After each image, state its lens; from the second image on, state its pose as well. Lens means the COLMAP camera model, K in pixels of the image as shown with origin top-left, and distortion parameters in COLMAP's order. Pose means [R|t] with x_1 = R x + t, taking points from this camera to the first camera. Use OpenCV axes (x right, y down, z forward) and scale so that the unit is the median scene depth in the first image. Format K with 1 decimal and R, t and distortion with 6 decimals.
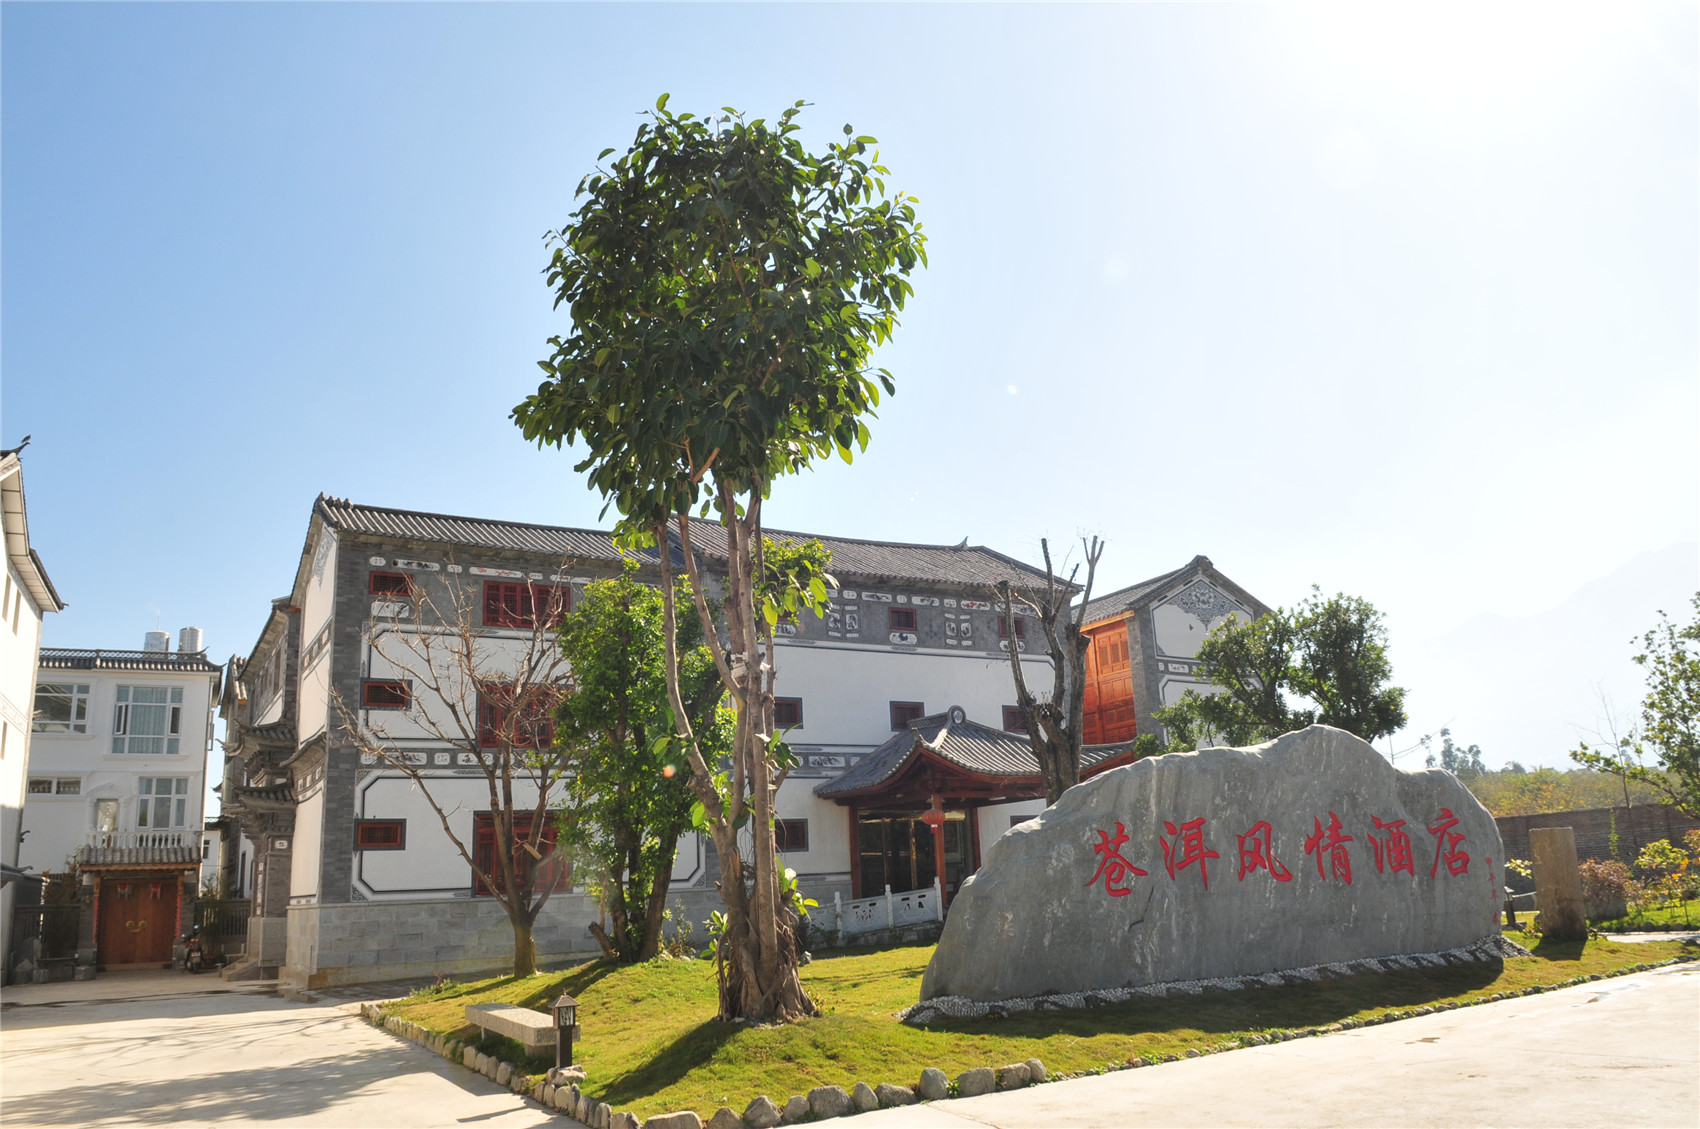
lens RADIAL K [[1256.4, 0, 852.7], [0, 1256.4, 574.2], [0, 0, 1]] dist [-0.023540, -0.036363]
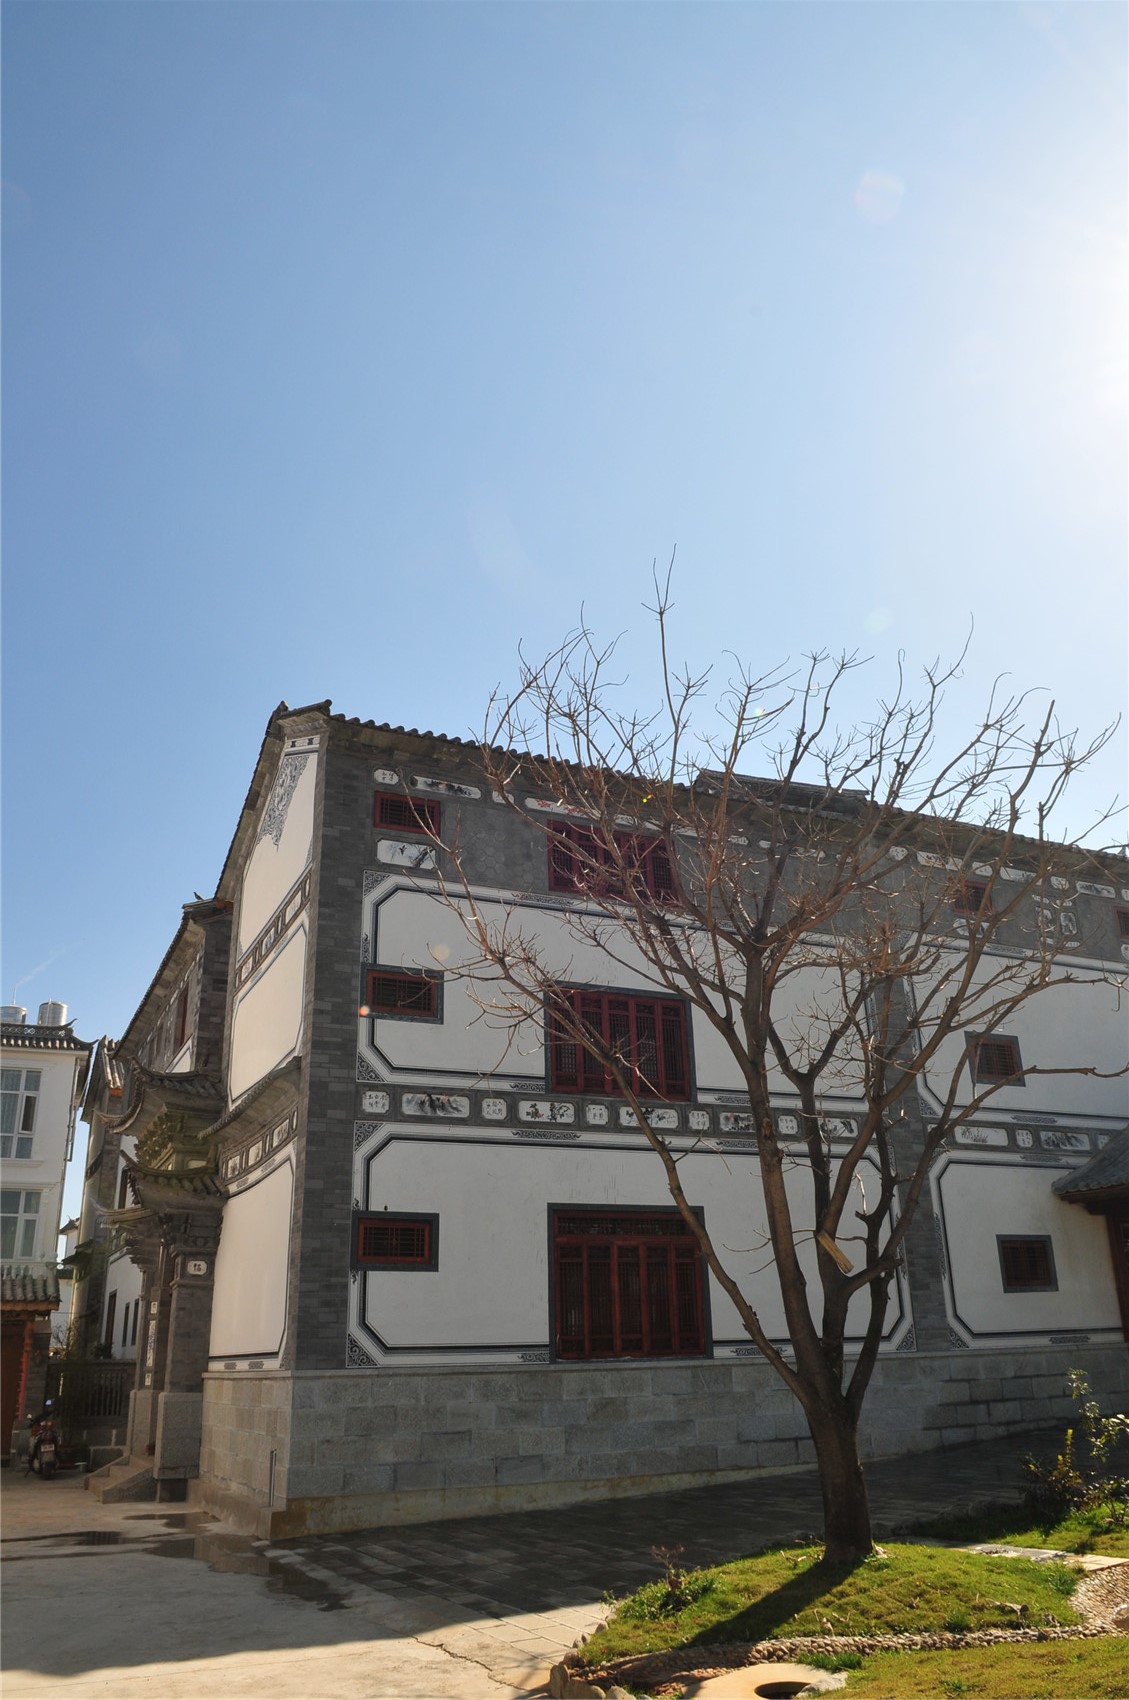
lens RADIAL K [[1256.4, 0, 569.8], [0, 1256.4, 849.2], [0, 0, 1]] dist [-0.023540, -0.036363]
pose [[0.995976, -0.014348, -0.088459, -0.242561], [0.001411, 0.989489, -0.144605, 0.113520], [0.089604, 0.143898, 0.985527, 0.423588]]
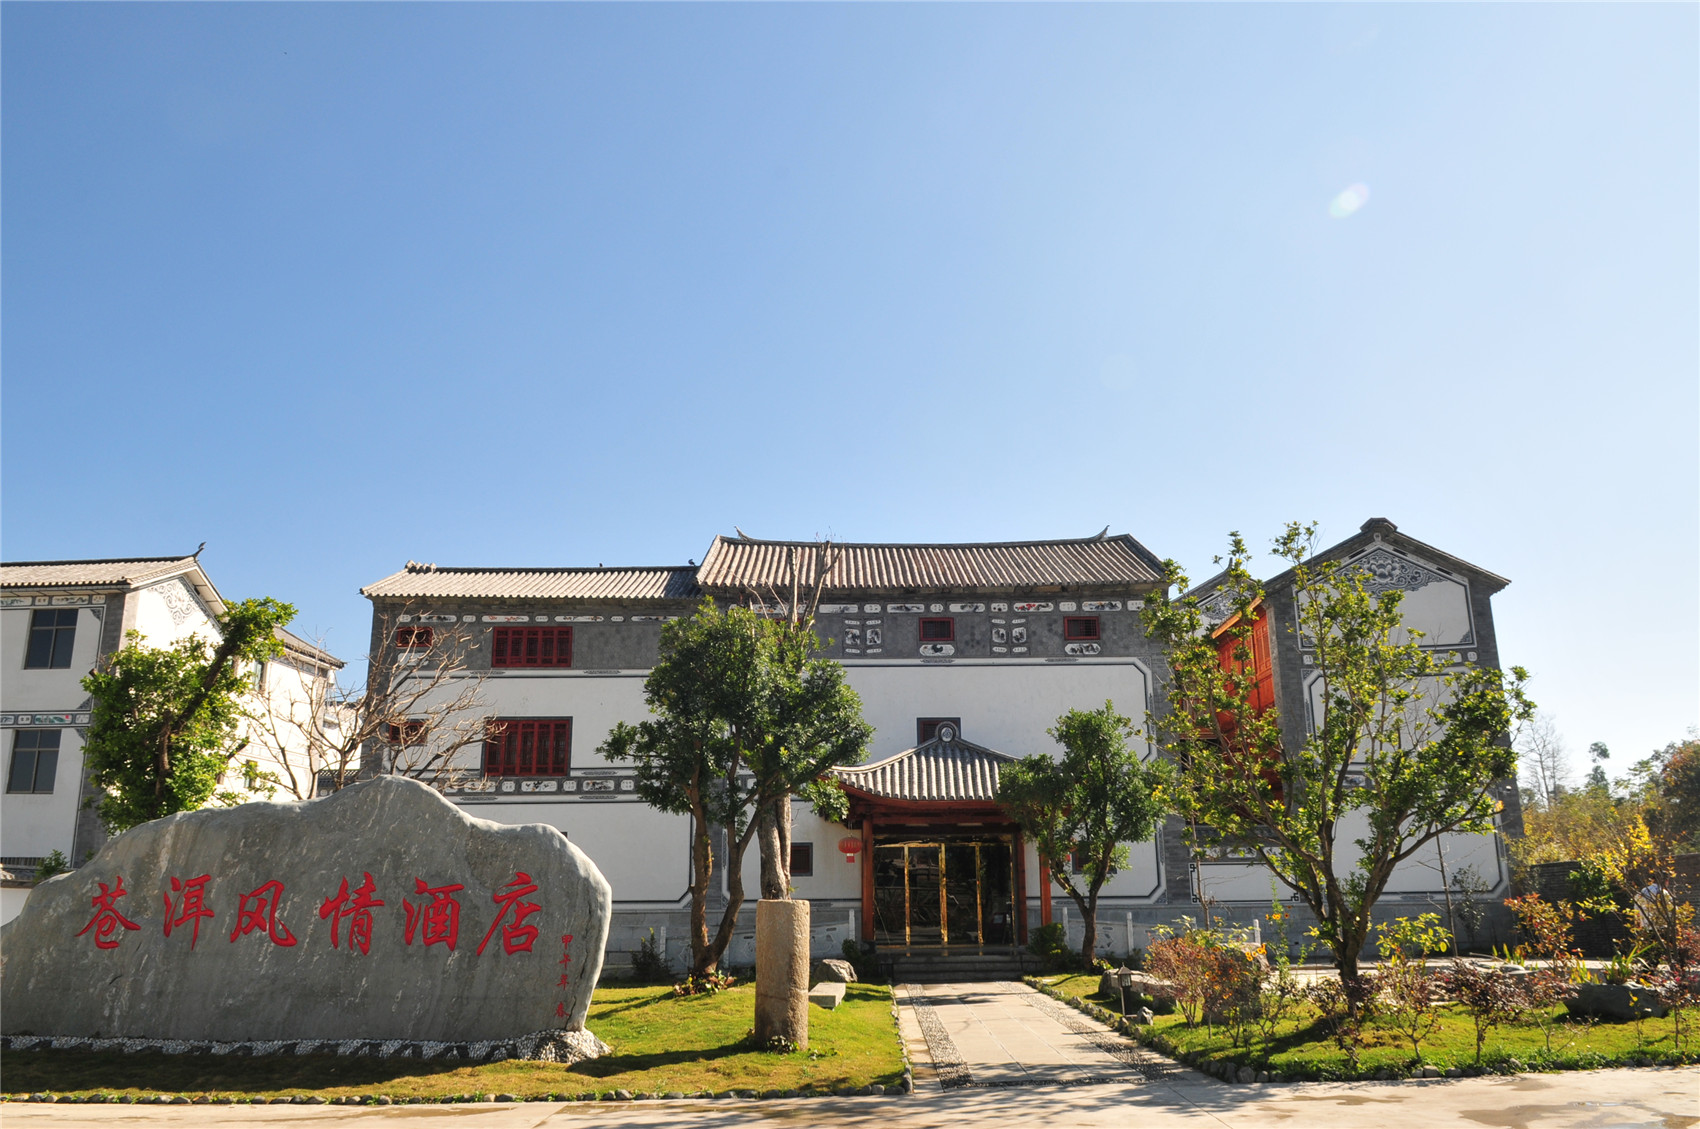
lens RADIAL K [[1256.4, 0, 849.5], [0, 1256.4, 573.7], [0, 0, 1]] dist [-0.023540, -0.036363]
pose [[0.861678, -0.090251, -0.499366, 0.575192], [0.090321, 0.995621, -0.024088, 0.014110], [0.499354, -0.024347, 0.866056, 0.198615]]
